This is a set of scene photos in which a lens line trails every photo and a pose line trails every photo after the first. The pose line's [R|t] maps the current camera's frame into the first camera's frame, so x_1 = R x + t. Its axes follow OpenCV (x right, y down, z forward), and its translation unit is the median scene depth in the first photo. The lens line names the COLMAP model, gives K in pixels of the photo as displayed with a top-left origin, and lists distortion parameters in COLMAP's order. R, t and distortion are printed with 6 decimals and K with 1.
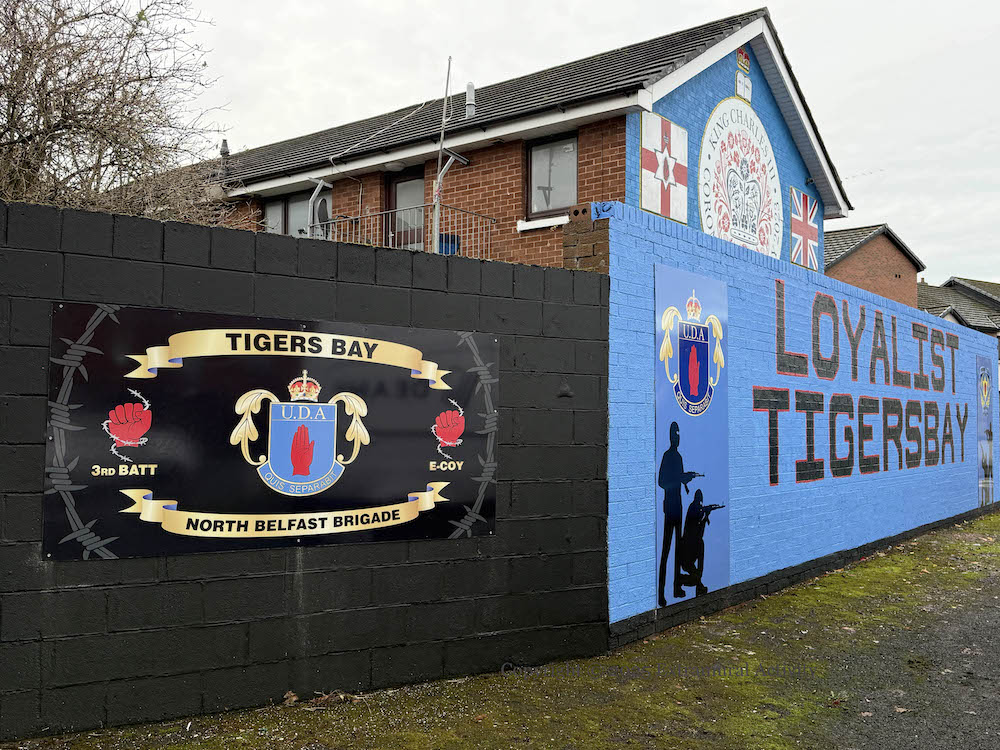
lens RADIAL K [[926.8, 0, 505.7], [0, 926.8, 367.9], [0, 0, 1]] dist [0.045863, 0.000000]
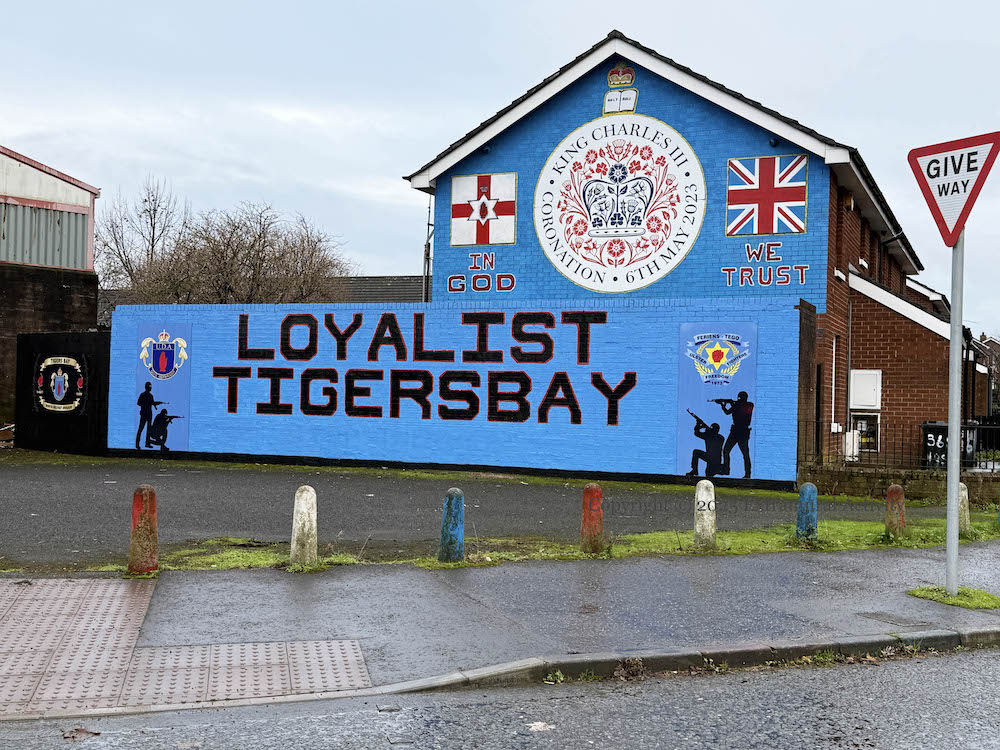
lens RADIAL K [[1142.0, 0, 498.1], [0, 1142.0, 375.1], [0, 0, 1]] dist [0.091551, 0.000000]
pose [[0.284709, -0.020247, -0.958400, 3.447187], [0.033393, 0.999380, -0.011193, 0.104529], [0.958032, -0.028817, 0.285209, 0.976906]]
